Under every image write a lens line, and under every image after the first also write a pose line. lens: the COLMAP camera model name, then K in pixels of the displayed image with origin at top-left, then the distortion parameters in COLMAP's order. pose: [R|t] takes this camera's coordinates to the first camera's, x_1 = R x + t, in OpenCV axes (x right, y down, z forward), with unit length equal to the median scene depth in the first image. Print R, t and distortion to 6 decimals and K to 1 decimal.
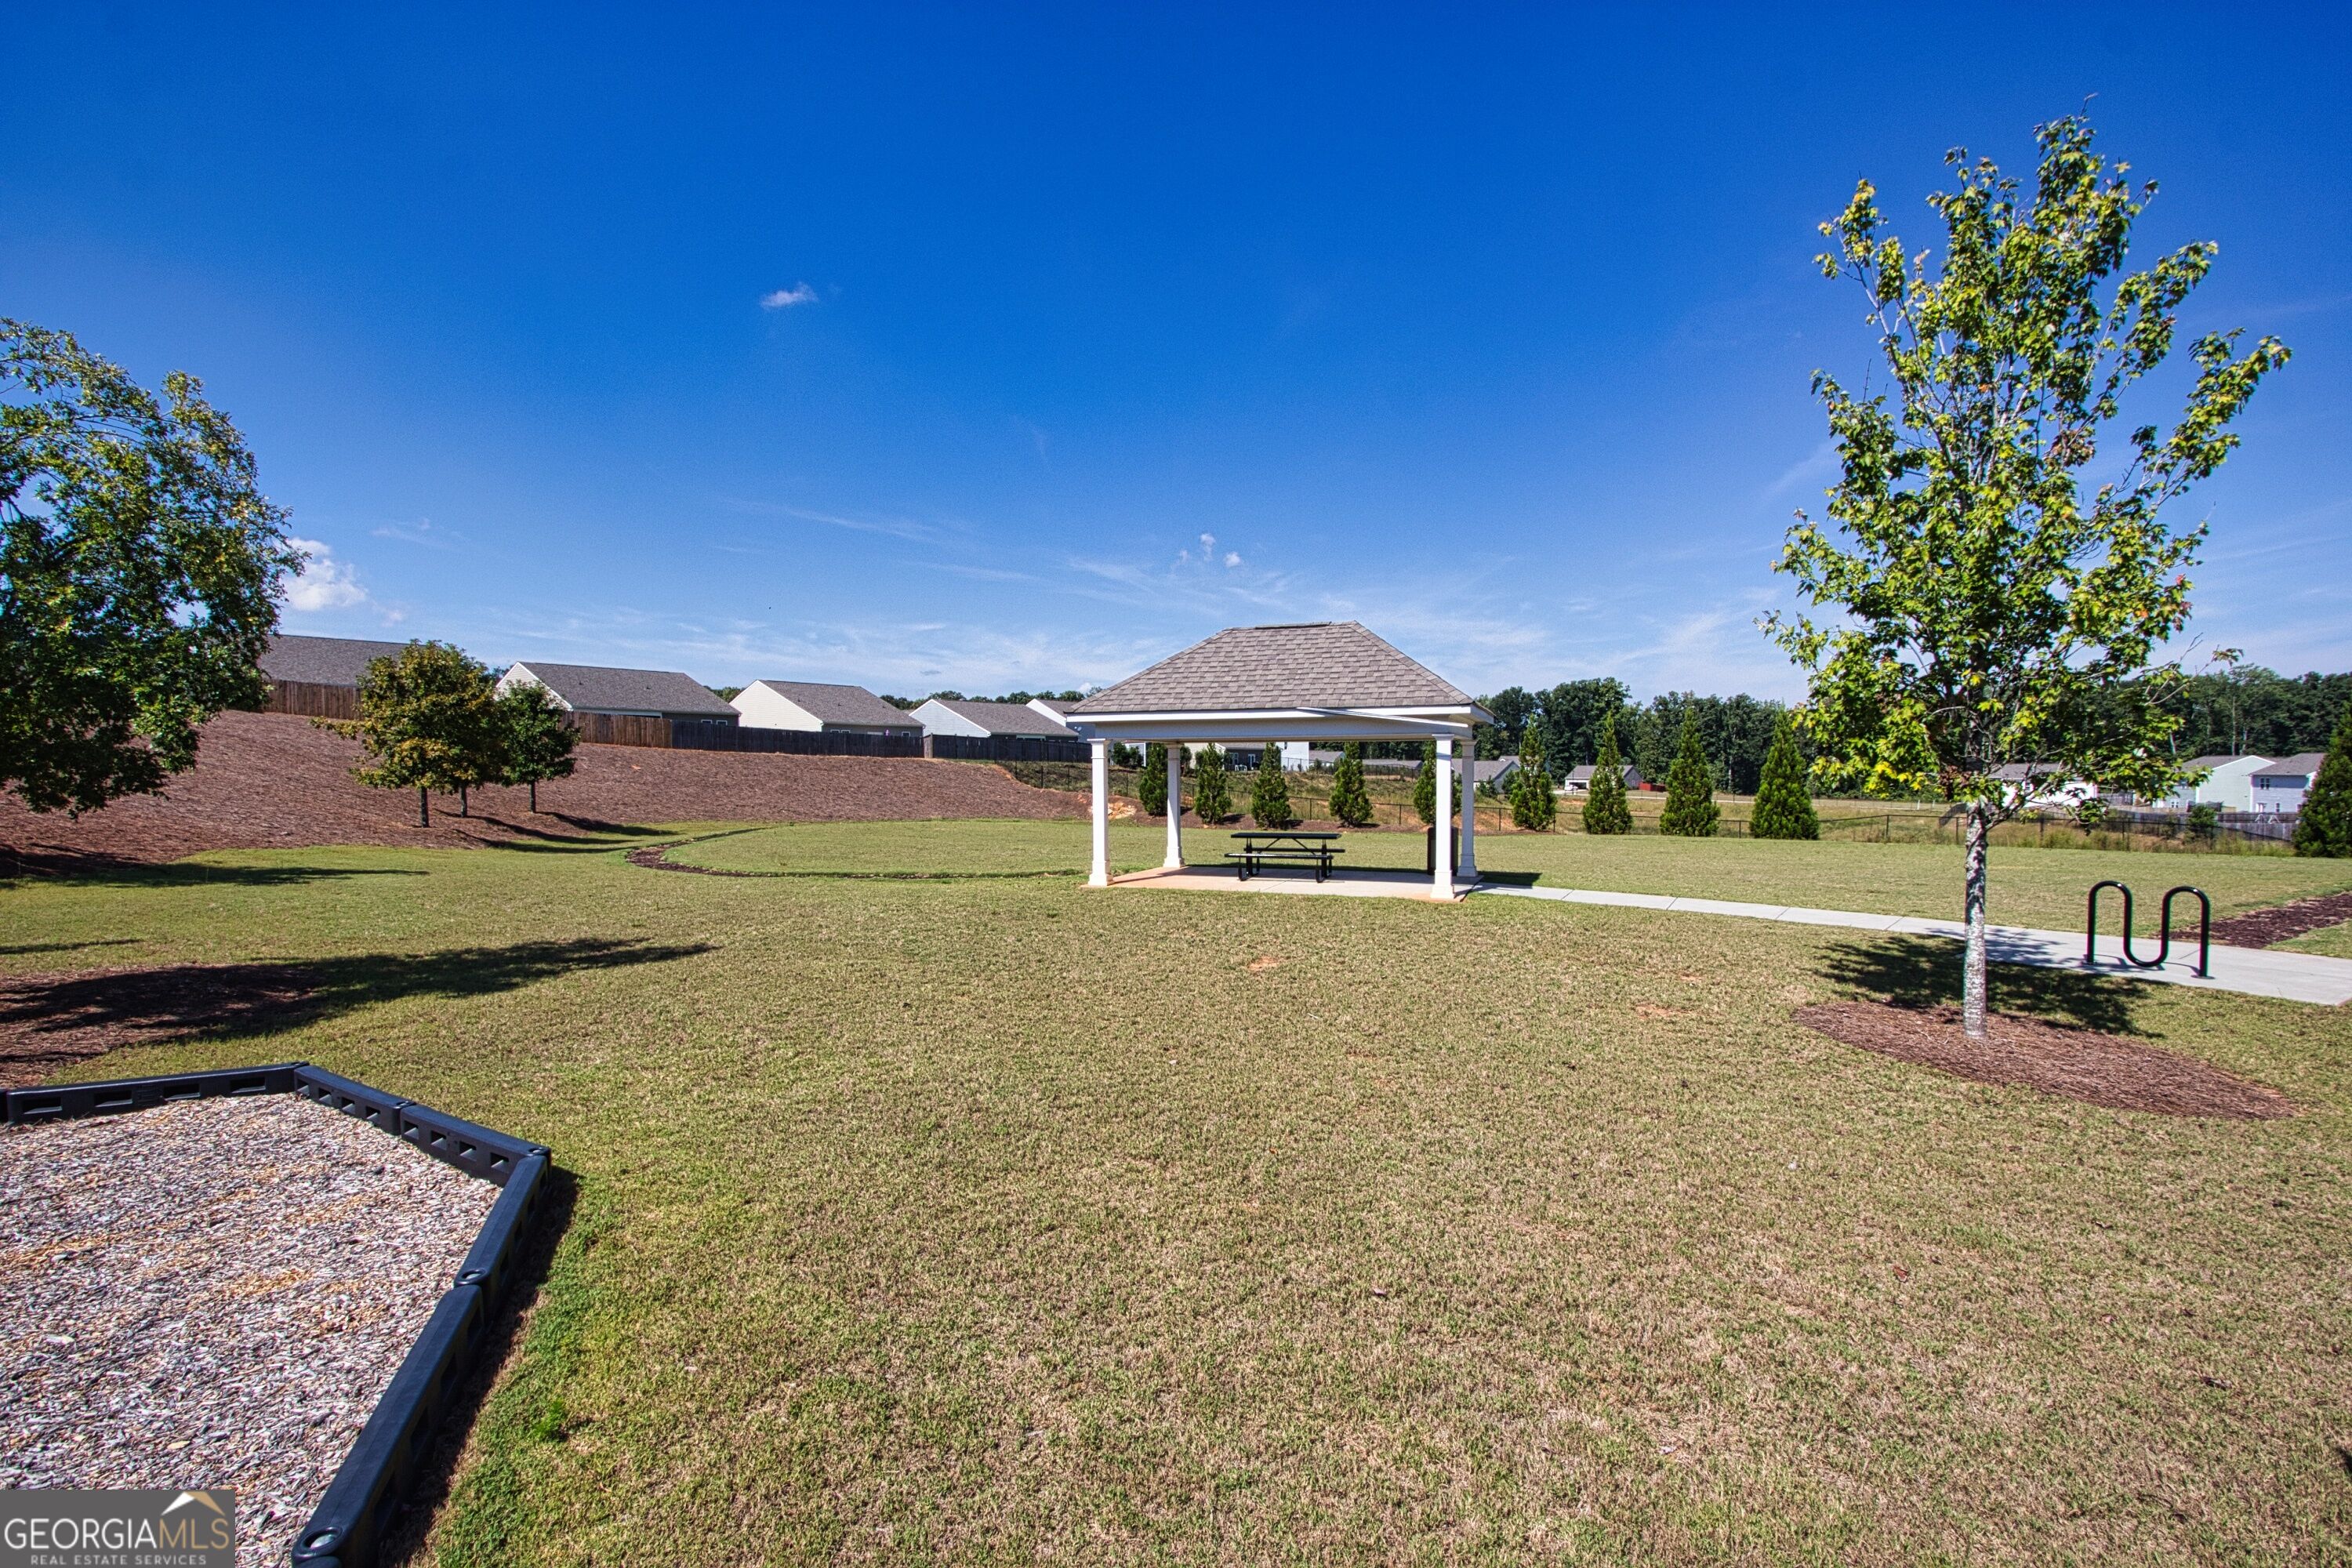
lens RADIAL K [[1142.5, 0, 1183.7], [0, 1142.5, 792.3], [0, 0, 1]] dist [-0.022554, -0.000857]
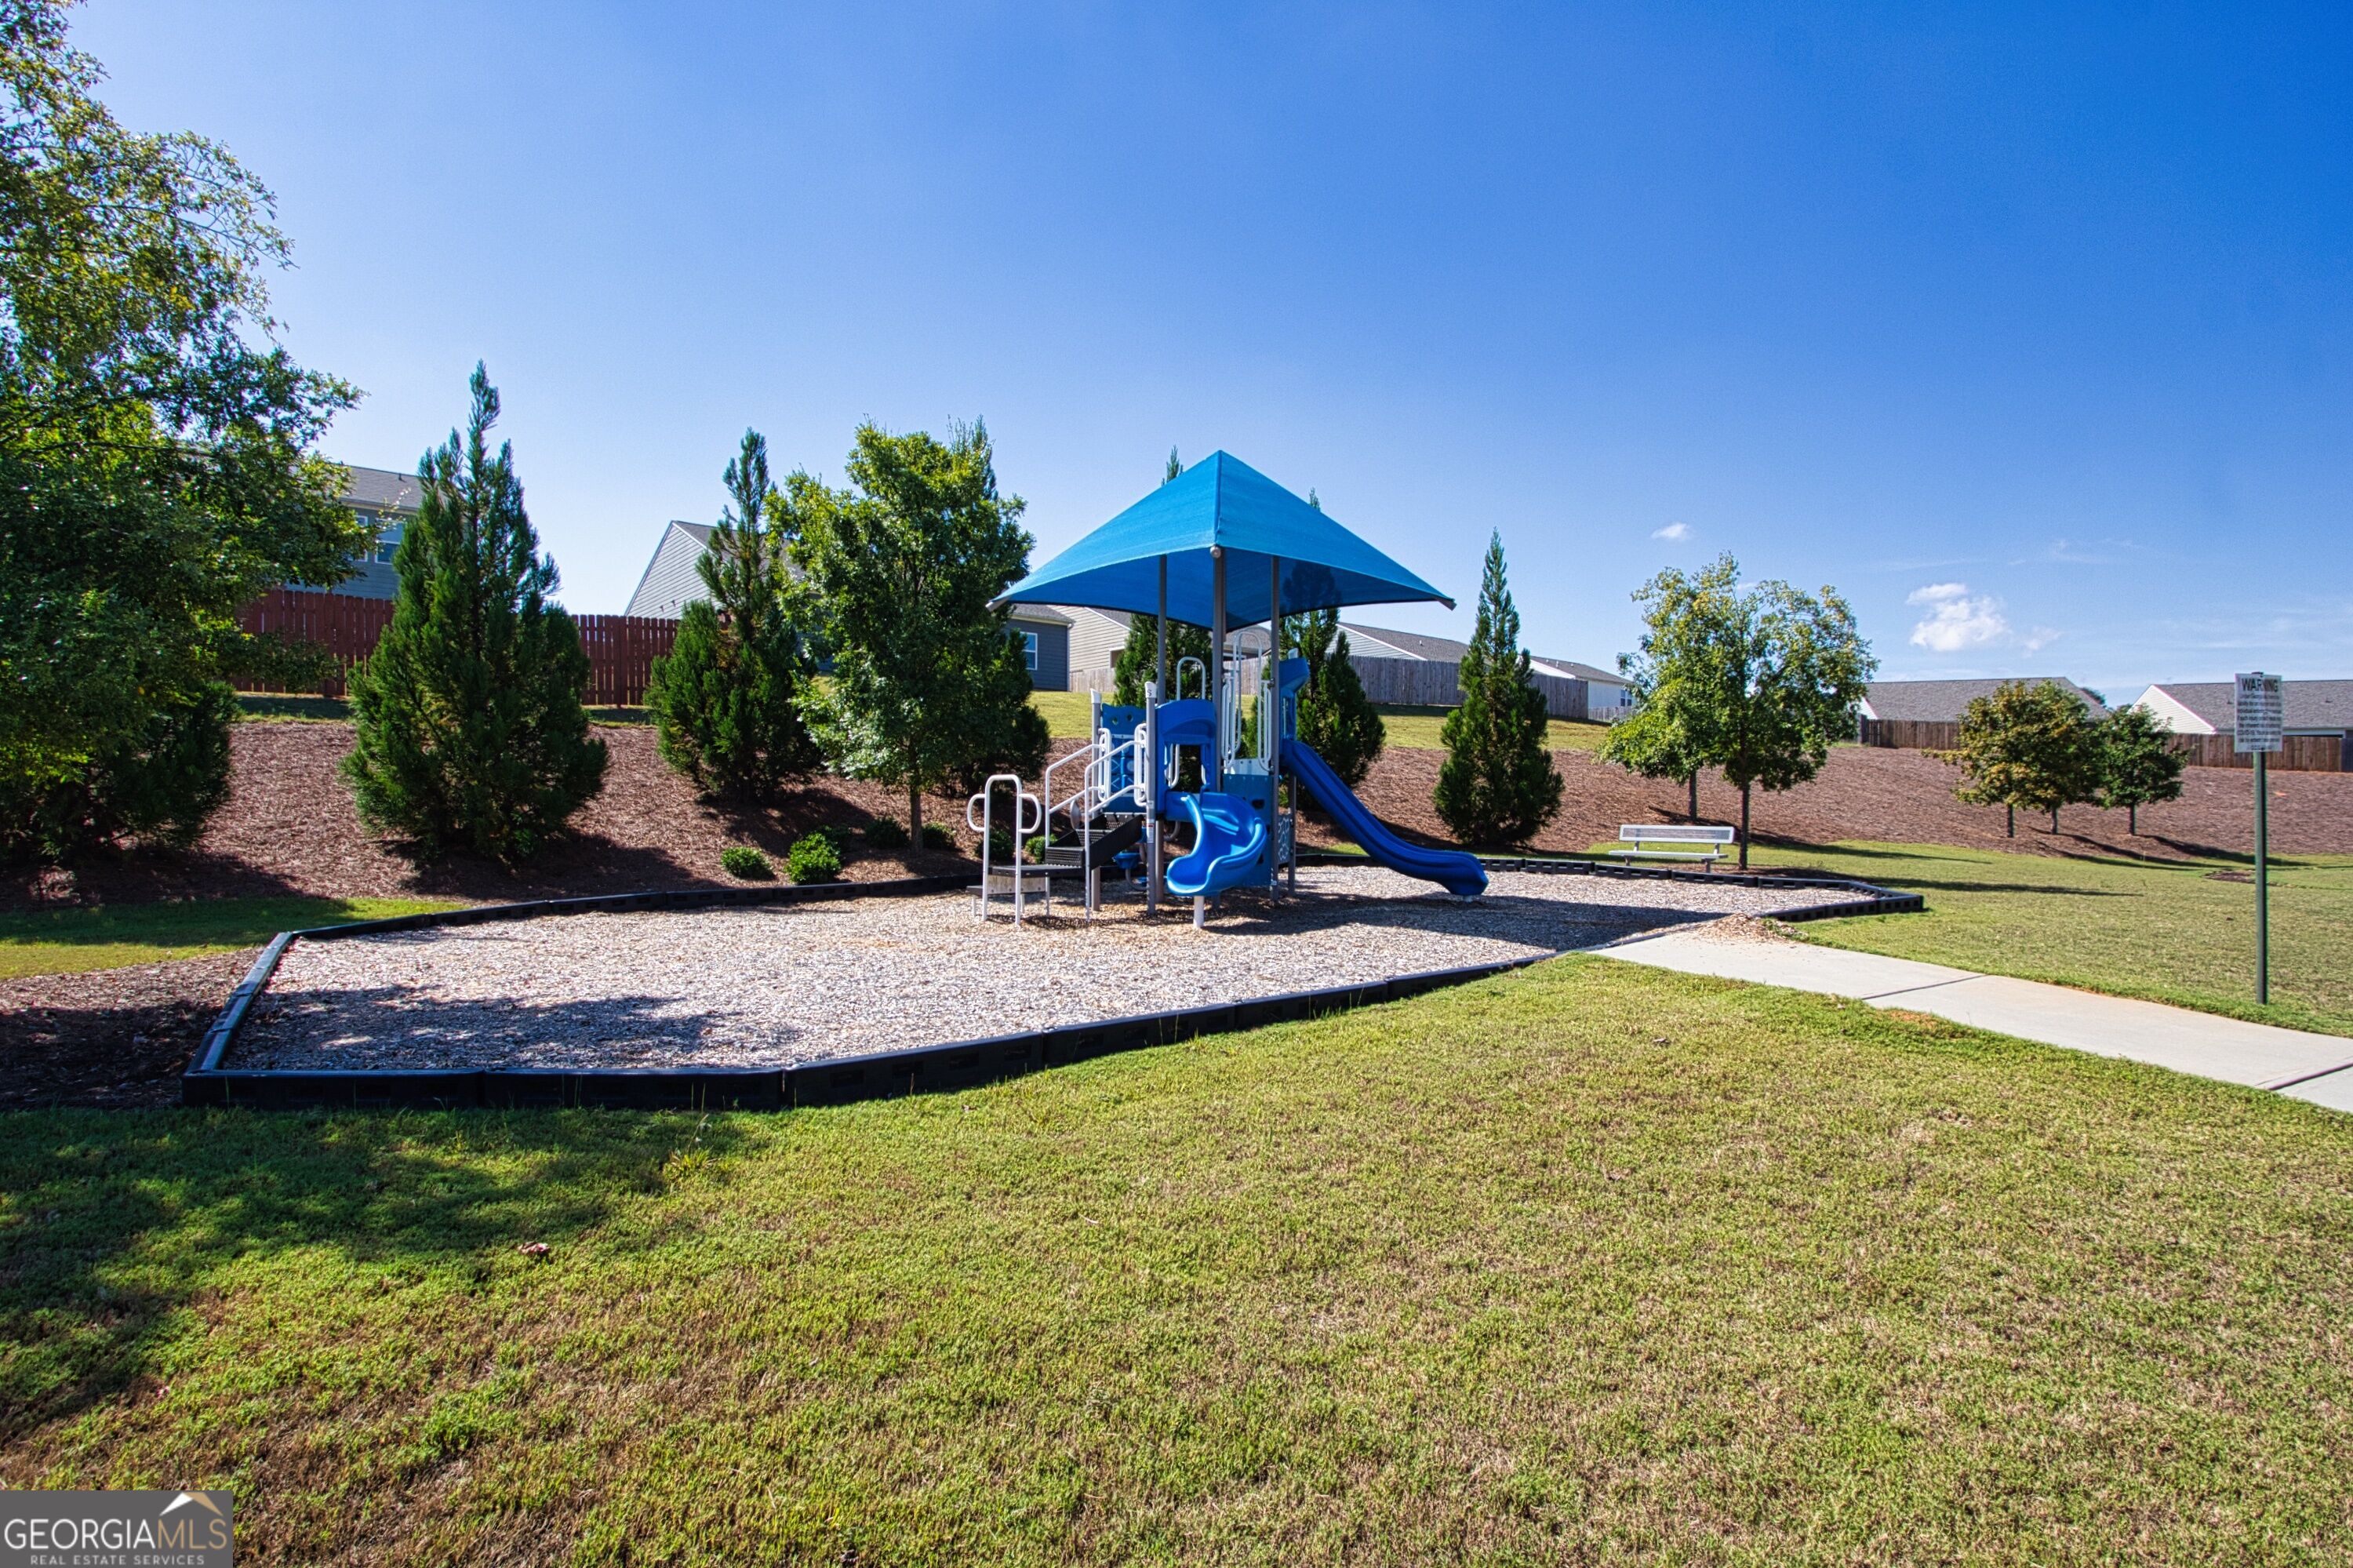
lens RADIAL K [[1143.0, 0, 1184.2], [0, 1143.0, 792.3], [0, 0, 1]] dist [-0.022554, -0.000857]
pose [[0.313438, -0.005447, -0.949593, 0.159141], [-0.022612, 0.999657, -0.013198, 0.016024], [0.949340, 0.025609, 0.313207, -0.169506]]
